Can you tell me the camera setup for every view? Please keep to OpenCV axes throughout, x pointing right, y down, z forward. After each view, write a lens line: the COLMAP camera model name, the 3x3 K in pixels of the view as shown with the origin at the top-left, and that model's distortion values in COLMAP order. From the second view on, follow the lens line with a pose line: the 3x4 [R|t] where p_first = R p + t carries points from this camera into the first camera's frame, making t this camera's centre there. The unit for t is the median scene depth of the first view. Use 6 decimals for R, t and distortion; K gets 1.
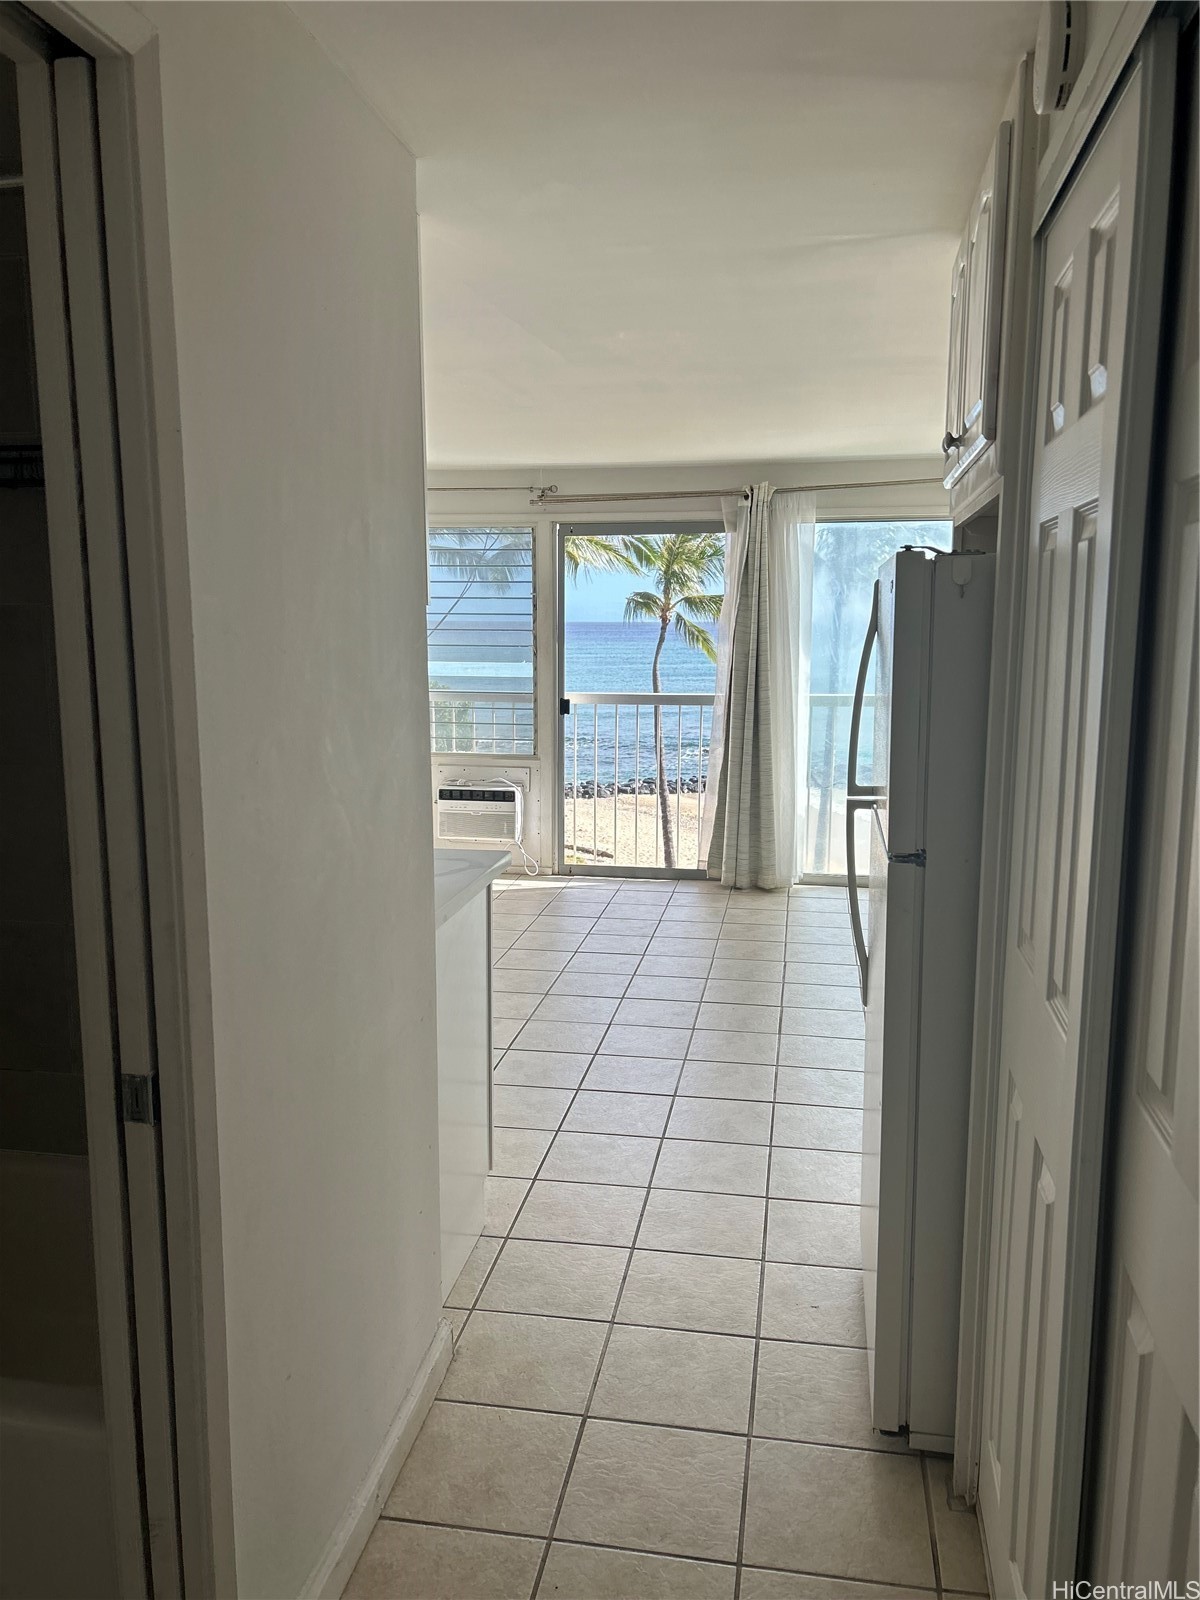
lens RADIAL K [[1207.0, 0, 599.9], [0, 1207.0, 803.6], [0, 0, 1]] dist [0.012337, -0.014867]
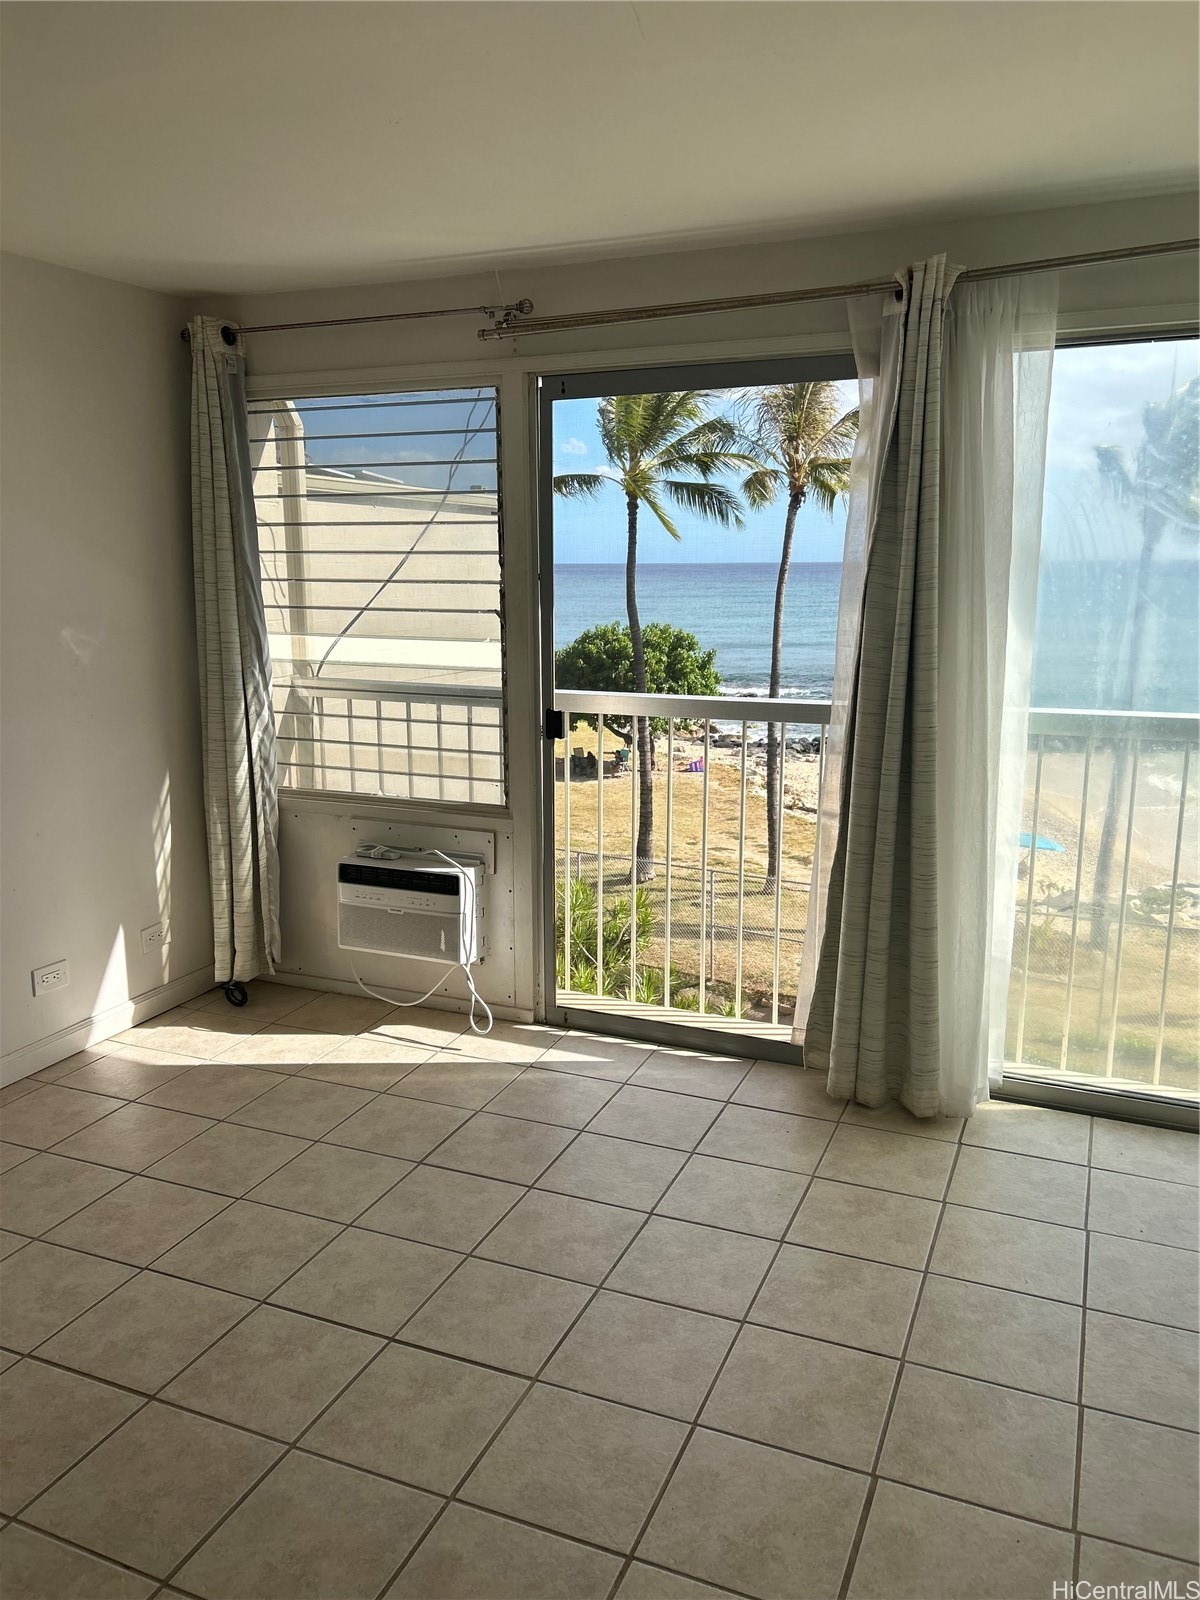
lens RADIAL K [[1207.0, 0, 599.9], [0, 1207.0, 792.5], [0, 0, 1]] dist [0.012337, -0.014867]
pose [[0.977104, 0.036322, -0.209637, 0.110481], [-0.027953, 0.998695, 0.042746, -0.077064], [0.210916, -0.035907, 0.976844, 0.501745]]
